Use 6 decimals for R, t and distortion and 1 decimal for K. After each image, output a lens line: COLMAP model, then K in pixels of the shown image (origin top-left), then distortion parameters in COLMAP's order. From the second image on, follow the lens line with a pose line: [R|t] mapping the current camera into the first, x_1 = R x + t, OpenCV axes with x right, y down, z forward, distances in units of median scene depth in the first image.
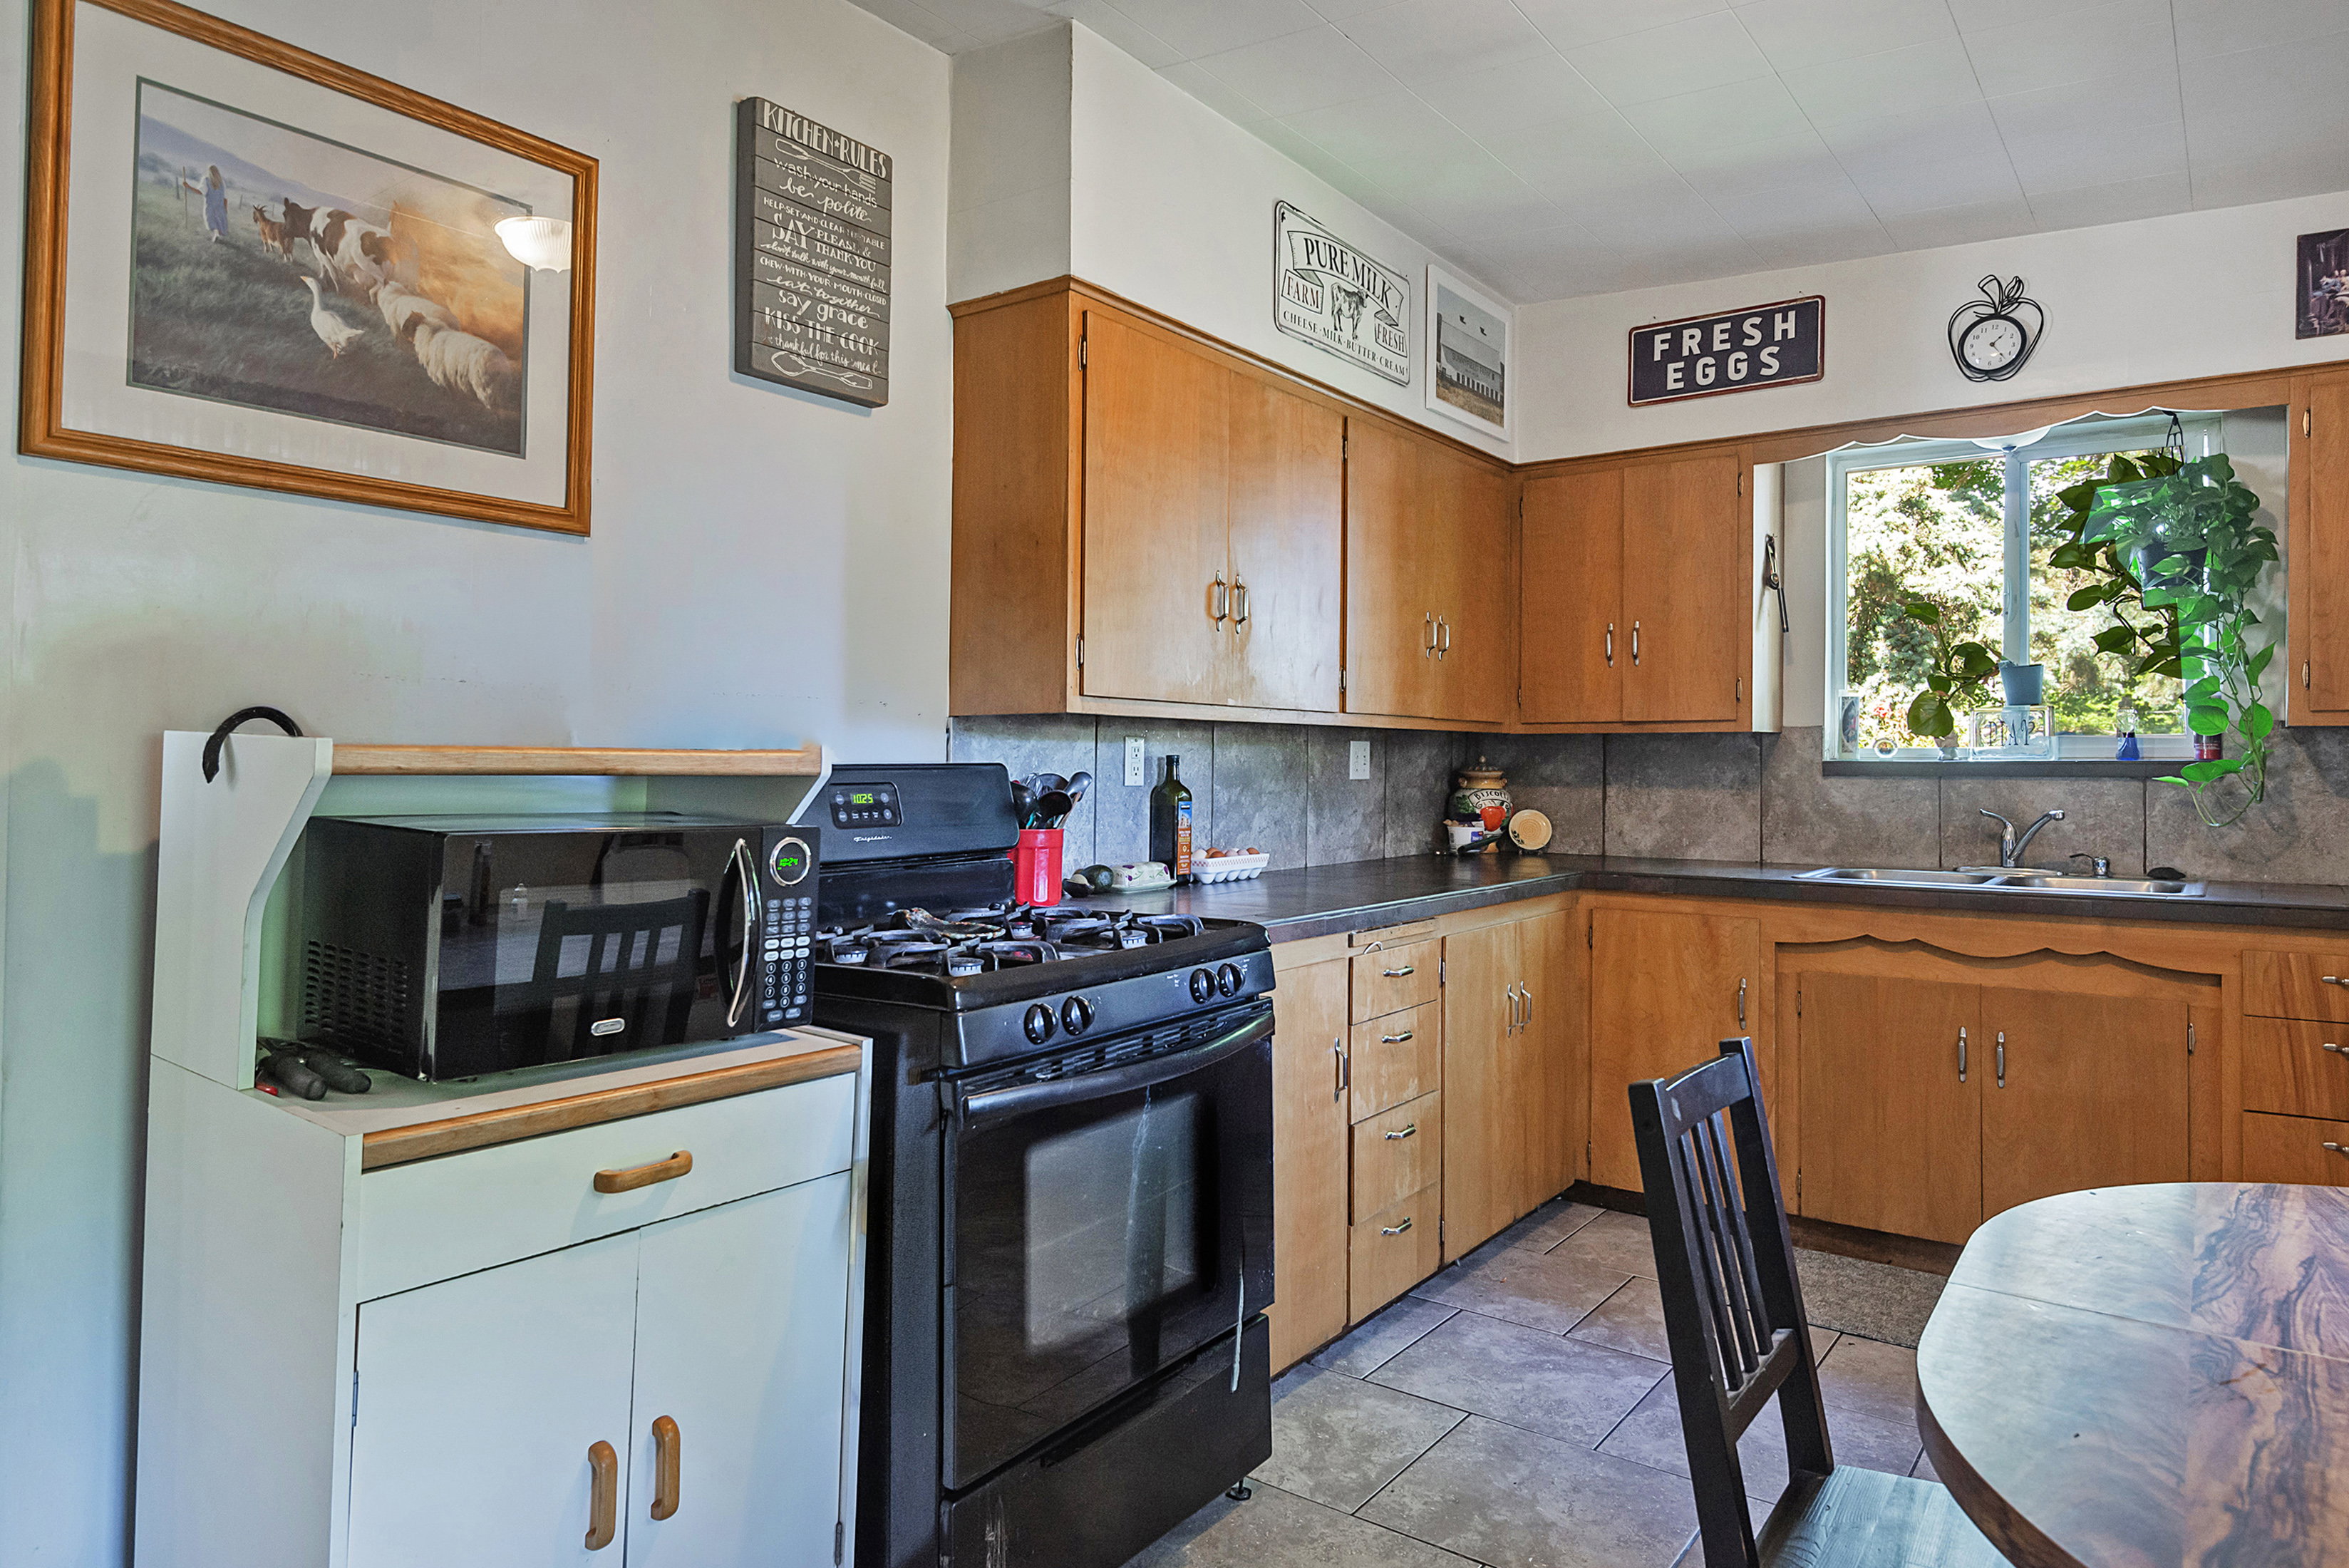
lens RADIAL K [[1461.0, 0, 1172.9], [0, 1461.0, 725.6], [0, 0, 1]] dist [-0.000910, -0.000802]
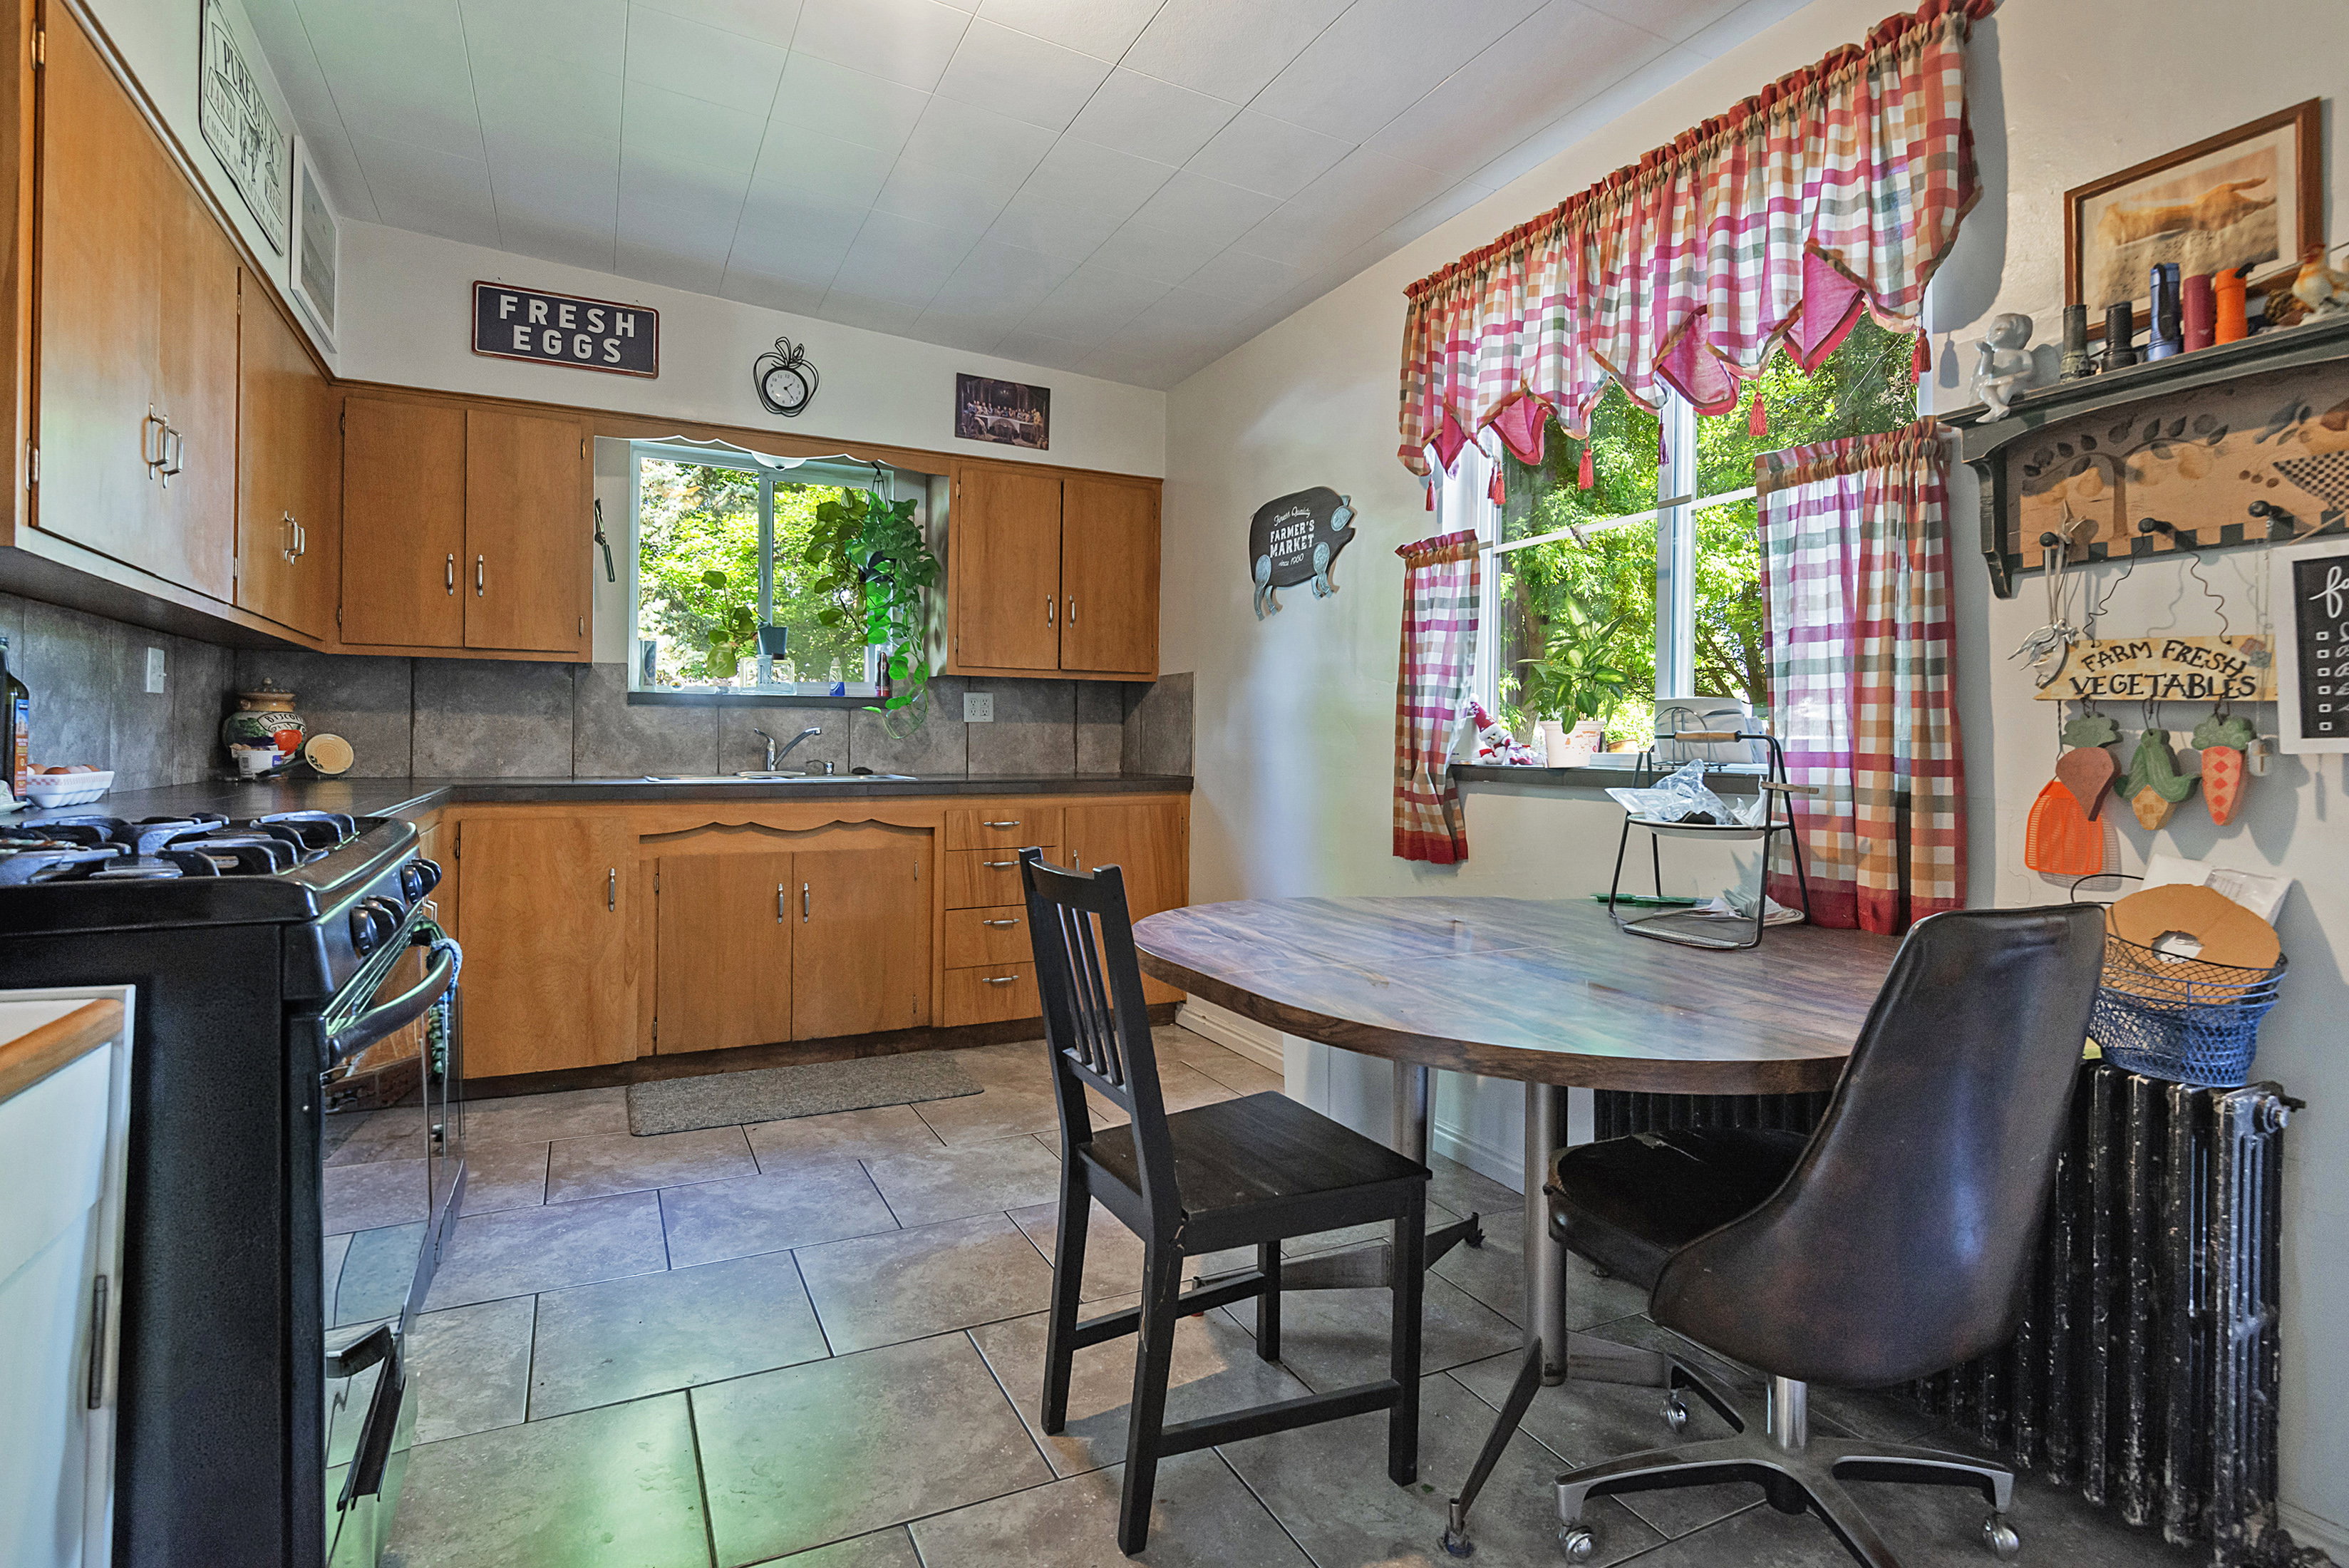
lens RADIAL K [[1122.4, 0, 1170.1], [0, 1122.4, 739.7], [0, 0, 1]] dist [0.001364, -0.016182]
pose [[0.446159, 0.001090, 0.894953, -0.201069], [-0.027385, 0.999548, 0.012435, 0.041745], [-0.894534, -0.030056, 0.445987, 0.179999]]
